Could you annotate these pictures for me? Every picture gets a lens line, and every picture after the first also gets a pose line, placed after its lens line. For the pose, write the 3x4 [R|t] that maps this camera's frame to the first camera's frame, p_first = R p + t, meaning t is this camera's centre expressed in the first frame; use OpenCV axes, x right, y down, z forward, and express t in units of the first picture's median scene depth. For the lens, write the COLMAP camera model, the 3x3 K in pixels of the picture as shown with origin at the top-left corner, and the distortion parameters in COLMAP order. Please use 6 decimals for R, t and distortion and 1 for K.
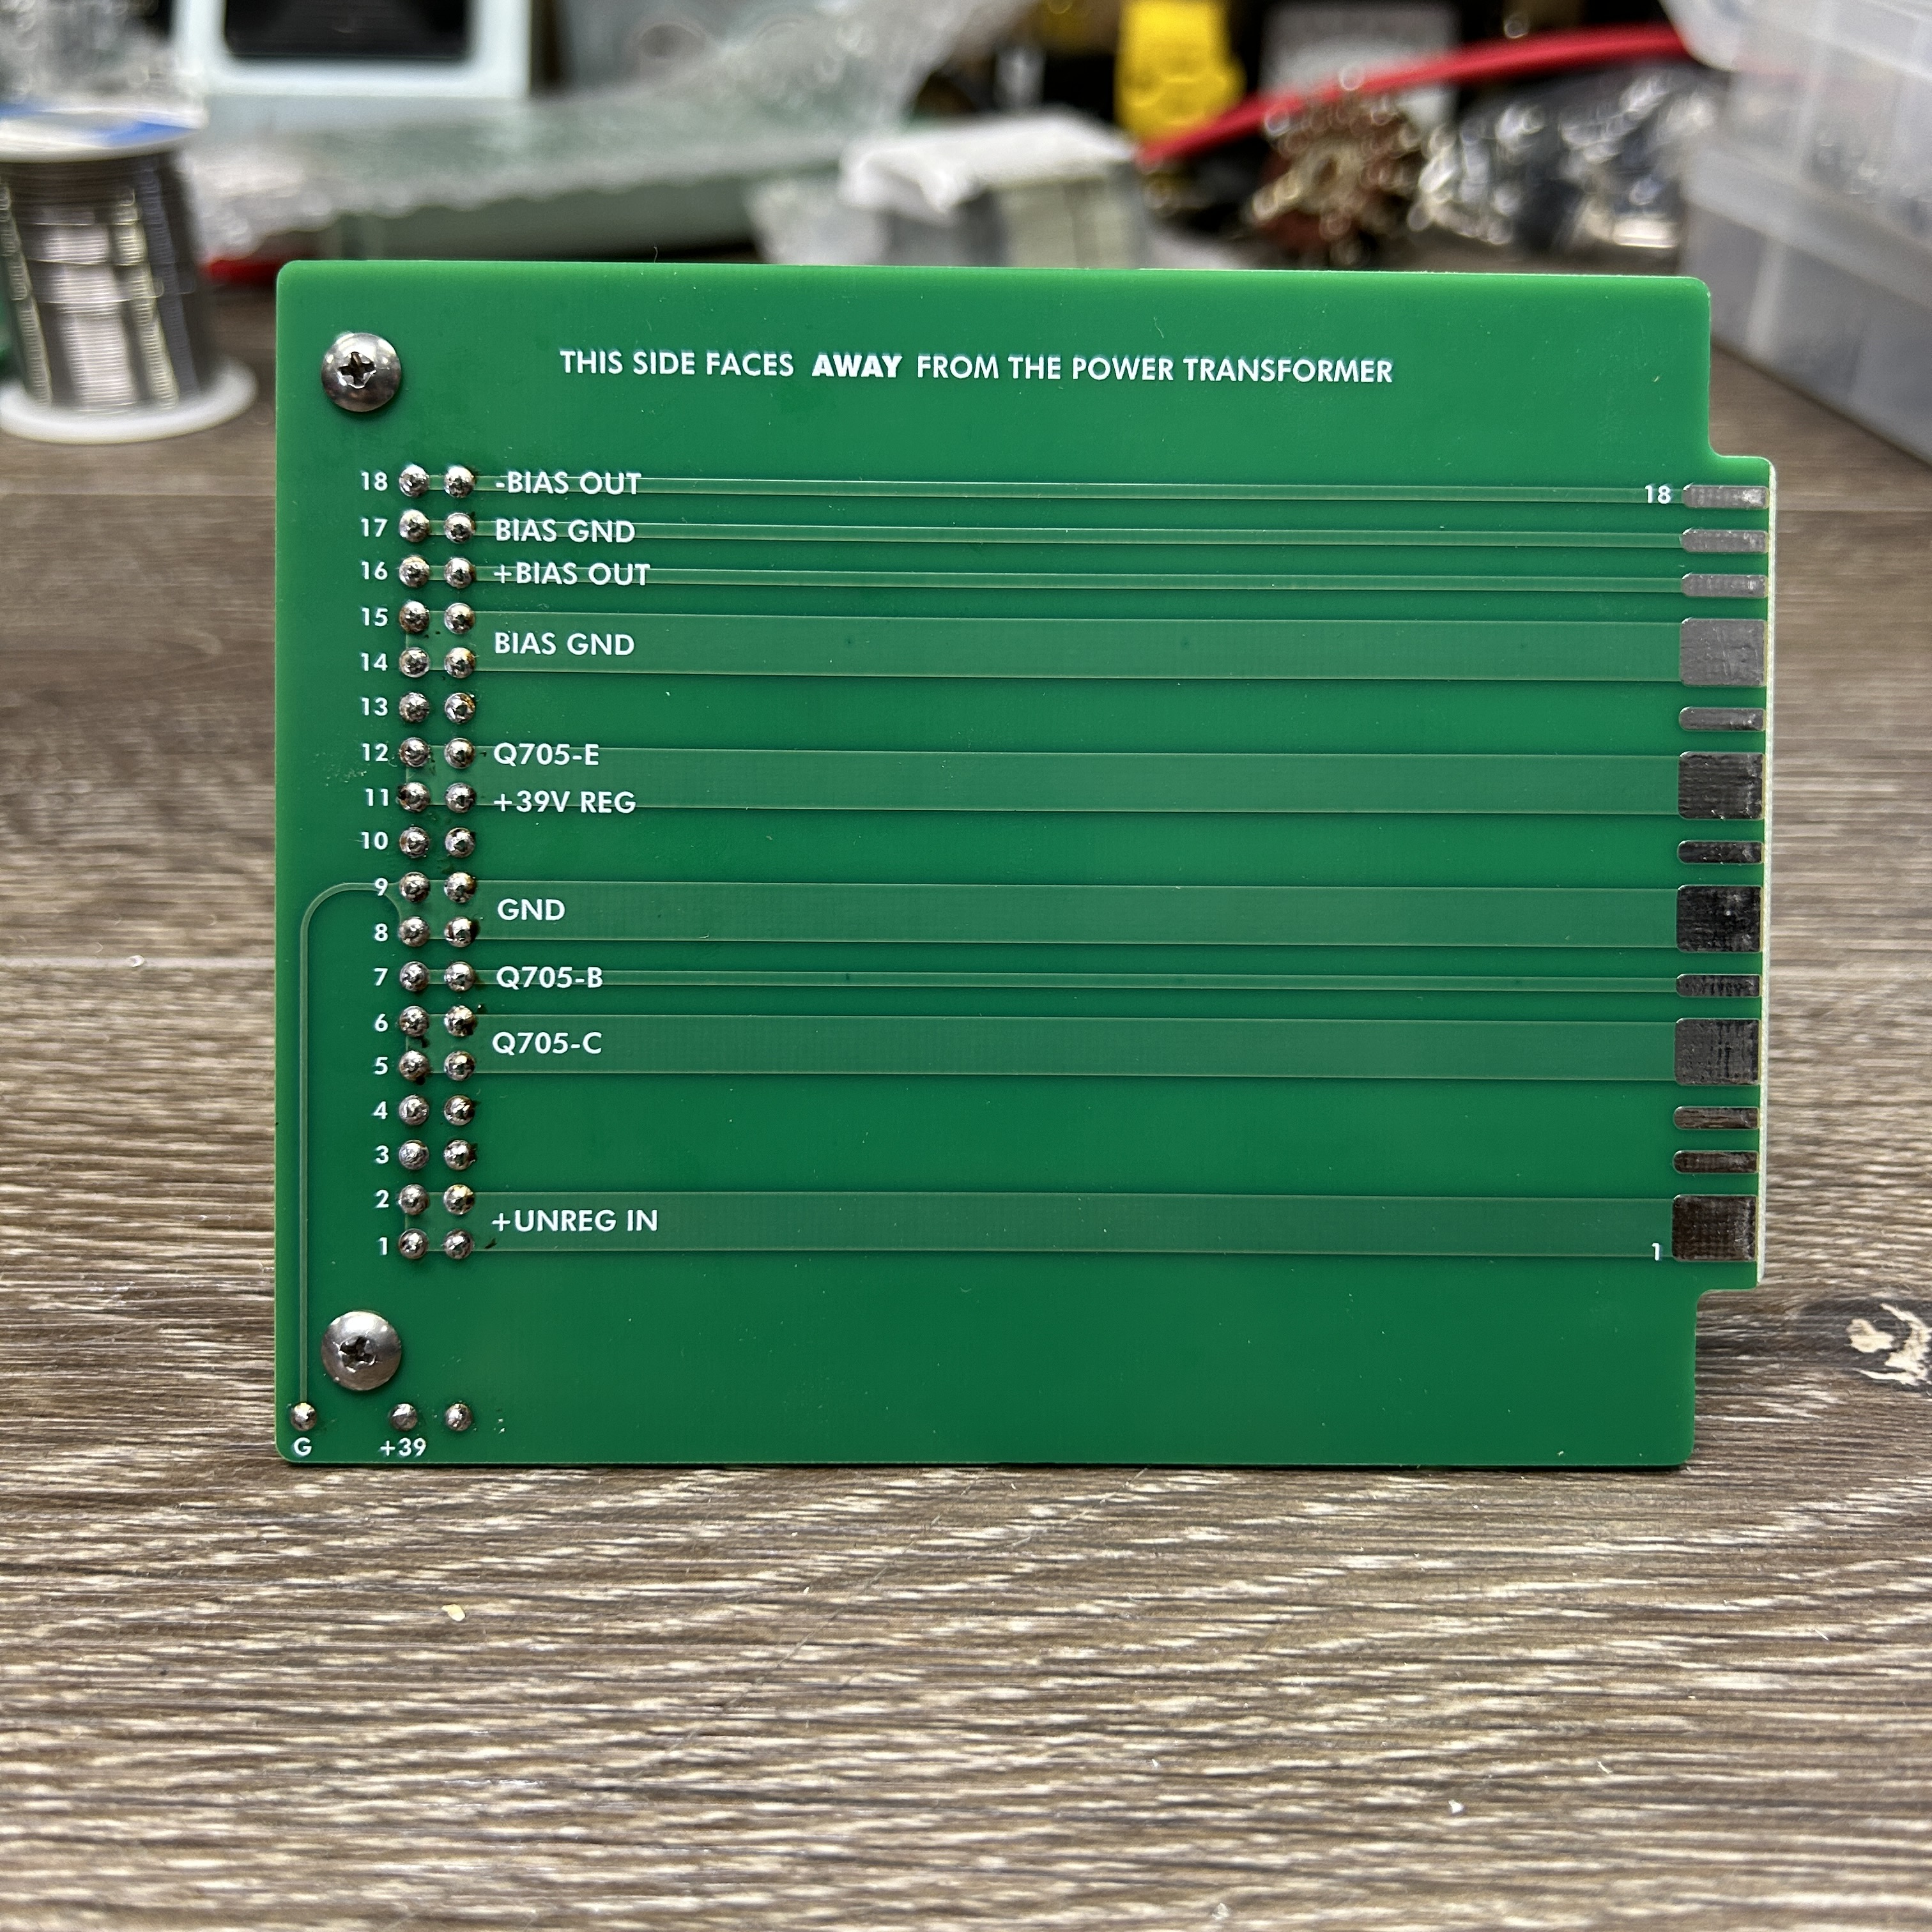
lens RADIAL K [[2513.8, 0, 966.0], [0, 2513.8, 952.2], [0, 0, 1]] dist [-0.007489, 0.000000]
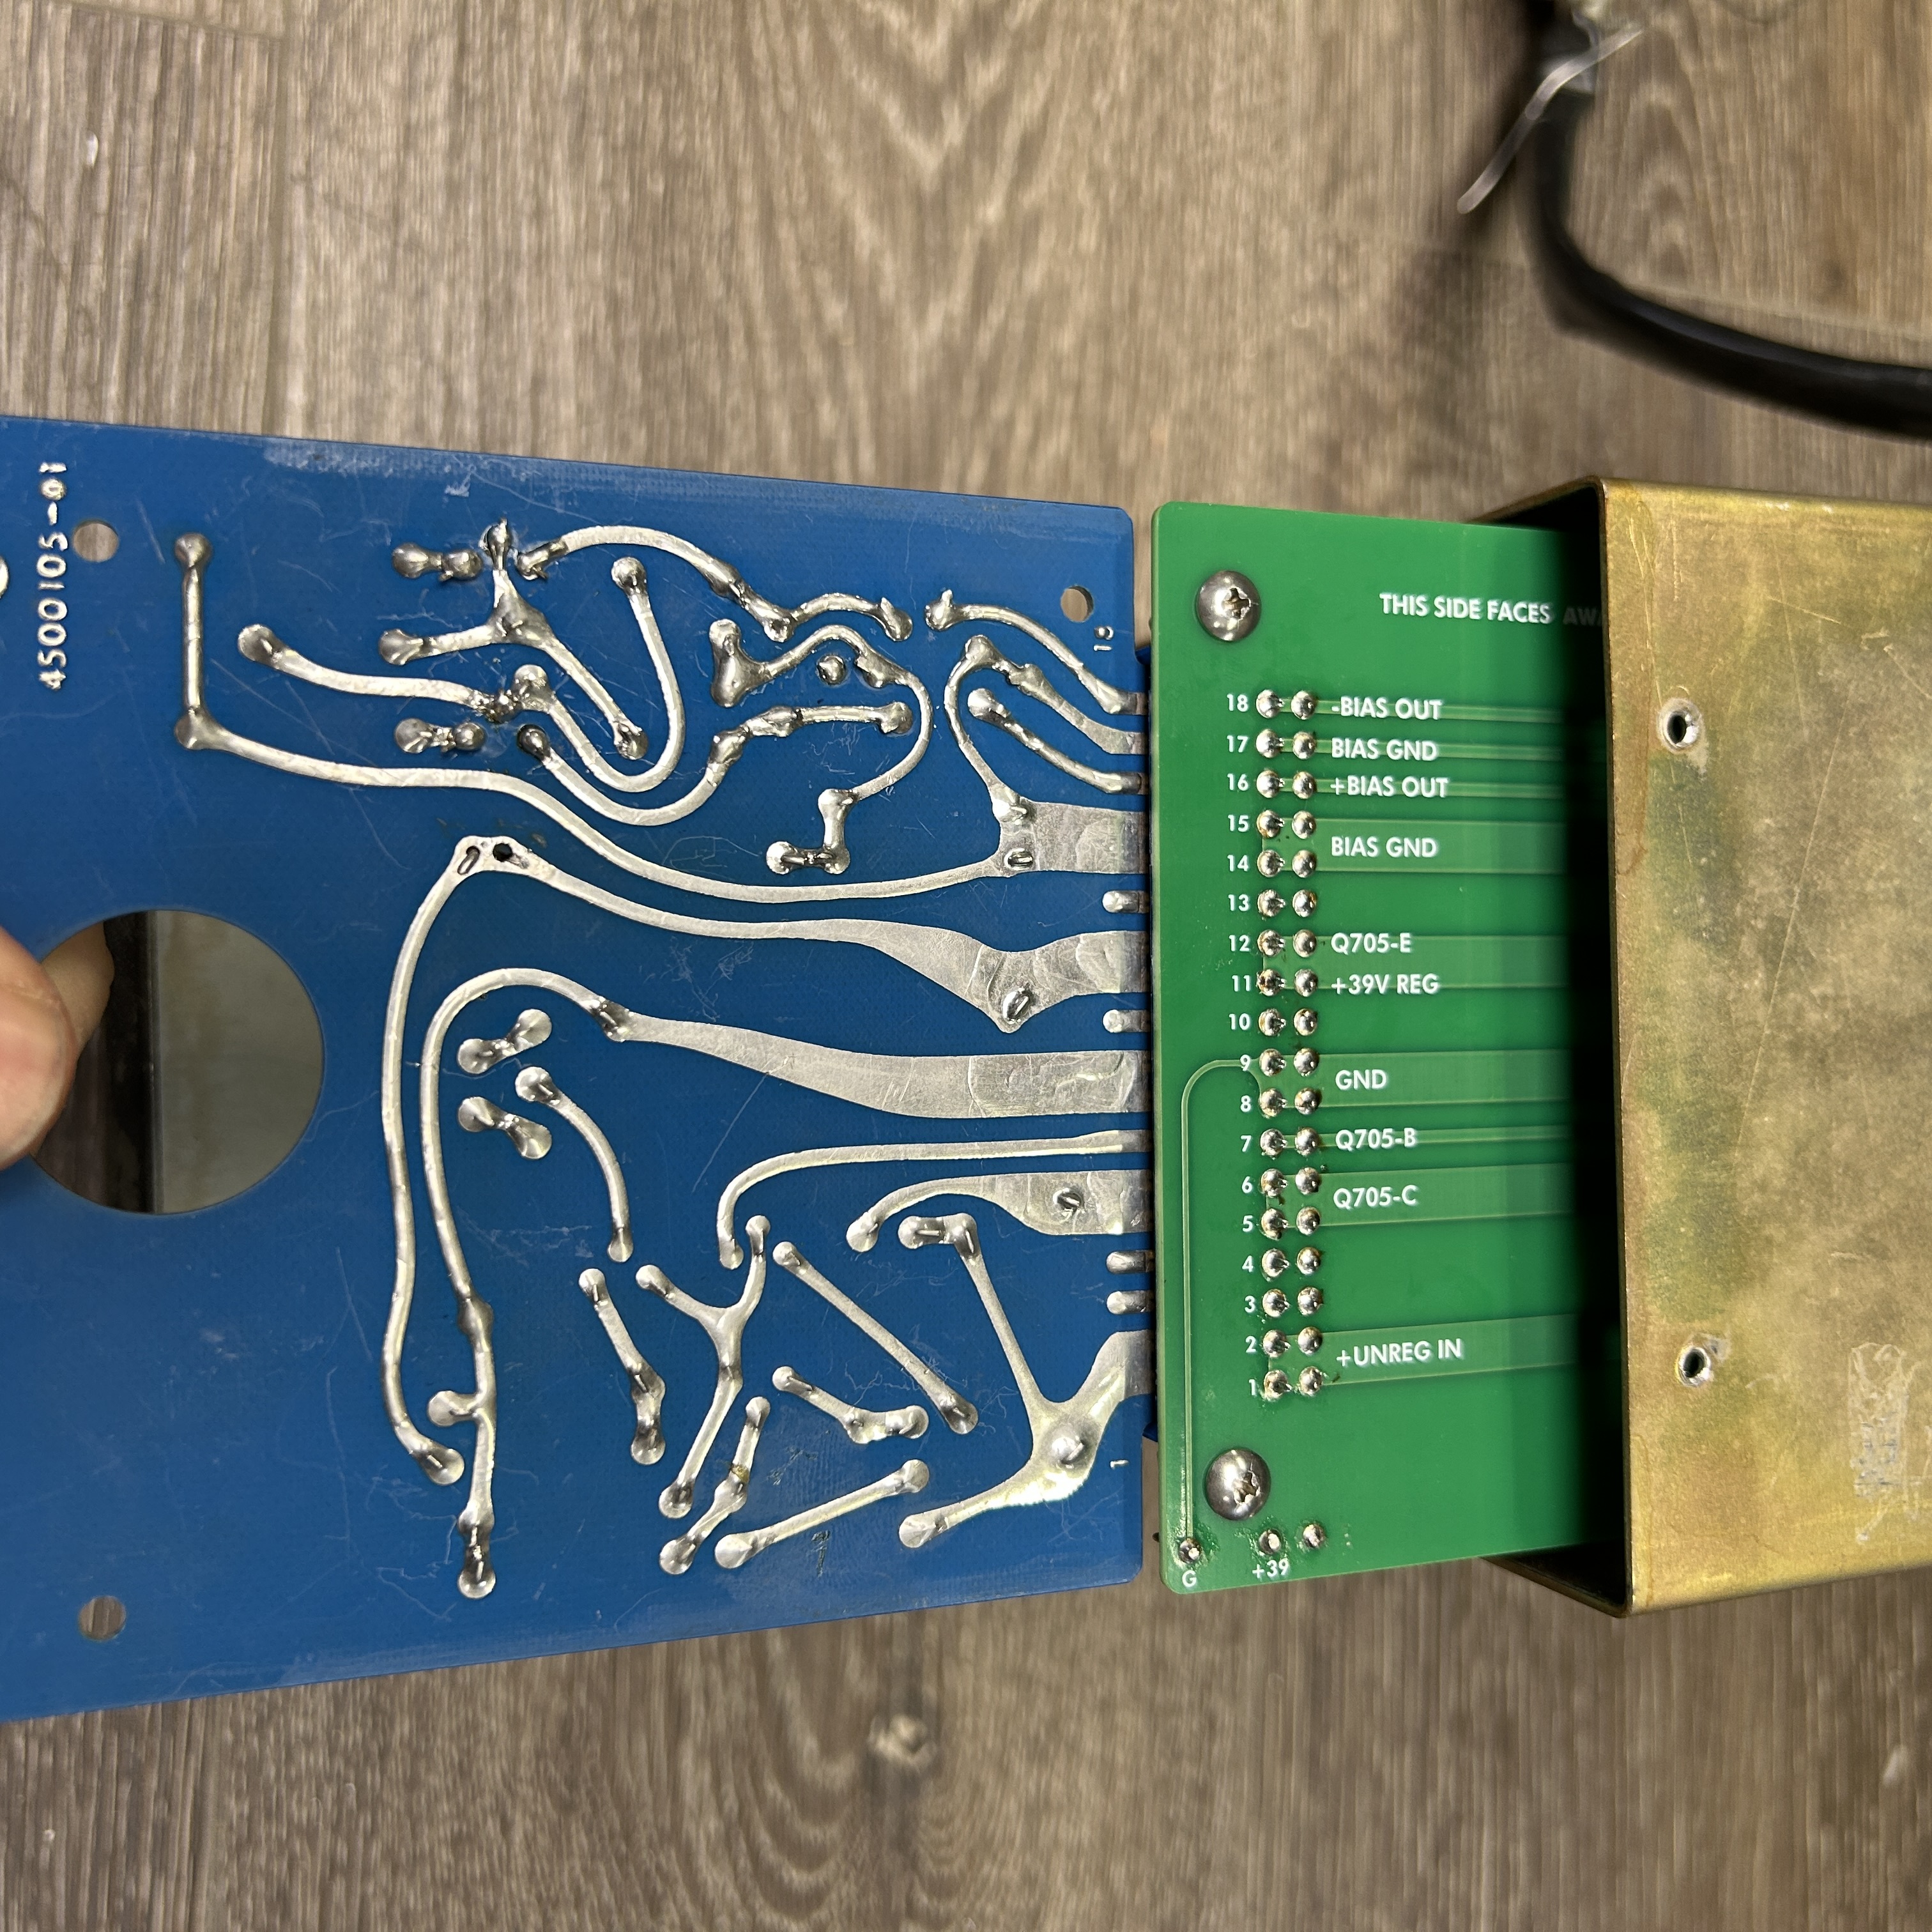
lens RADIAL K [[2513.8, 0, 972.3], [0, 2513.8, 975.9], [0, 0, 1]] dist [-0.007489, 0.000000]
pose [[0.940496, -0.016252, 0.339416, -0.728145], [0.037273, 0.997762, -0.055507, -0.007248], [-0.337754, 0.064855, 0.938997, -0.010820]]
